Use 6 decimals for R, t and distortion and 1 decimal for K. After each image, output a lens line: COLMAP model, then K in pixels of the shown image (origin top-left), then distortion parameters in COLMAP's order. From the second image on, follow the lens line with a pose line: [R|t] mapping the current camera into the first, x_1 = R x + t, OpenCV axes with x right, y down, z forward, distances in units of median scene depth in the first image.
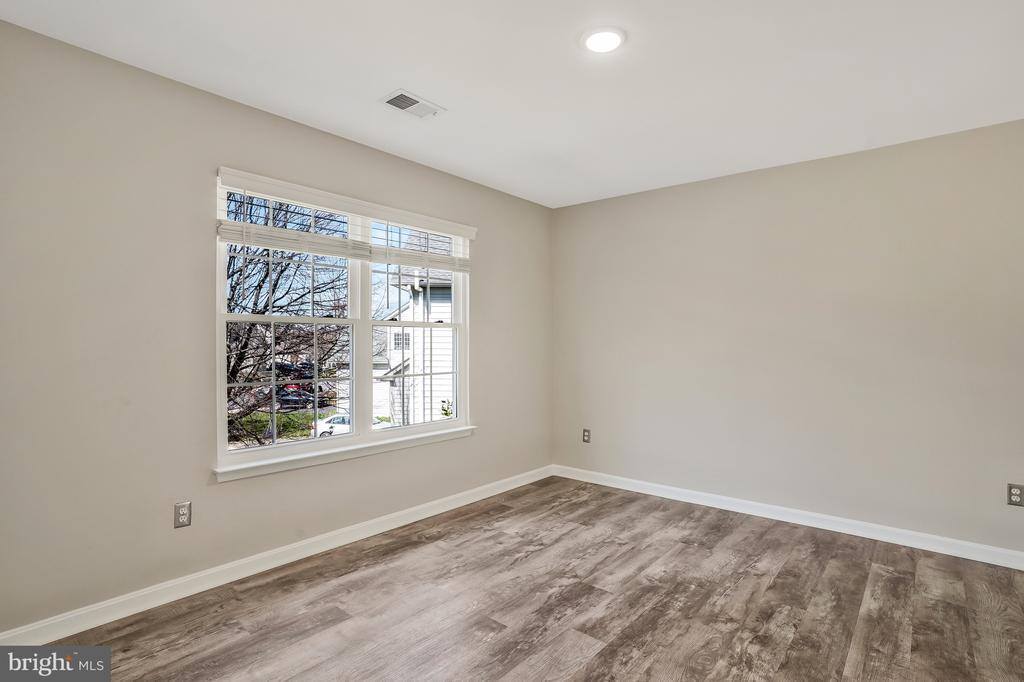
lens RADIAL K [[517.0, 0, 512.0], [0, 517.0, 341.0], [0, 0, 1]] dist [-0.038712, 0.048213]
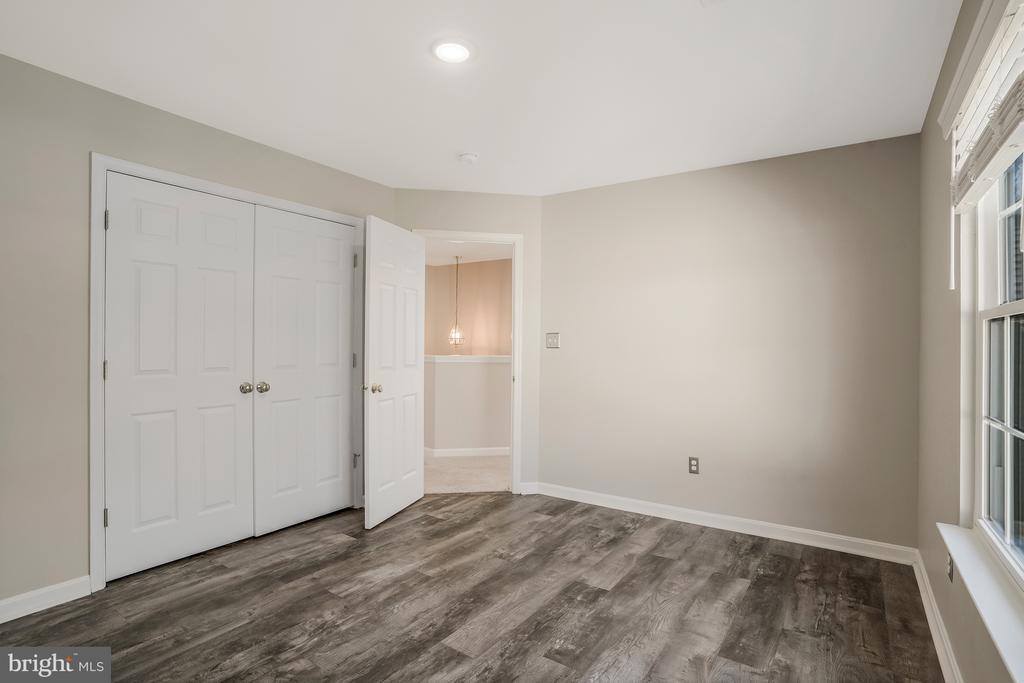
lens RADIAL K [[512.5, 0, 512.0], [0, 512.5, 341.5], [0, 0, 1]] dist [0.001157, 0.000182]
pose [[-0.994919, -0.015802, -0.099432, 0.152766], [-0.015624, 0.999875, -0.002570, -0.000840], [0.099460, -0.001004, -0.995041, 1.988588]]
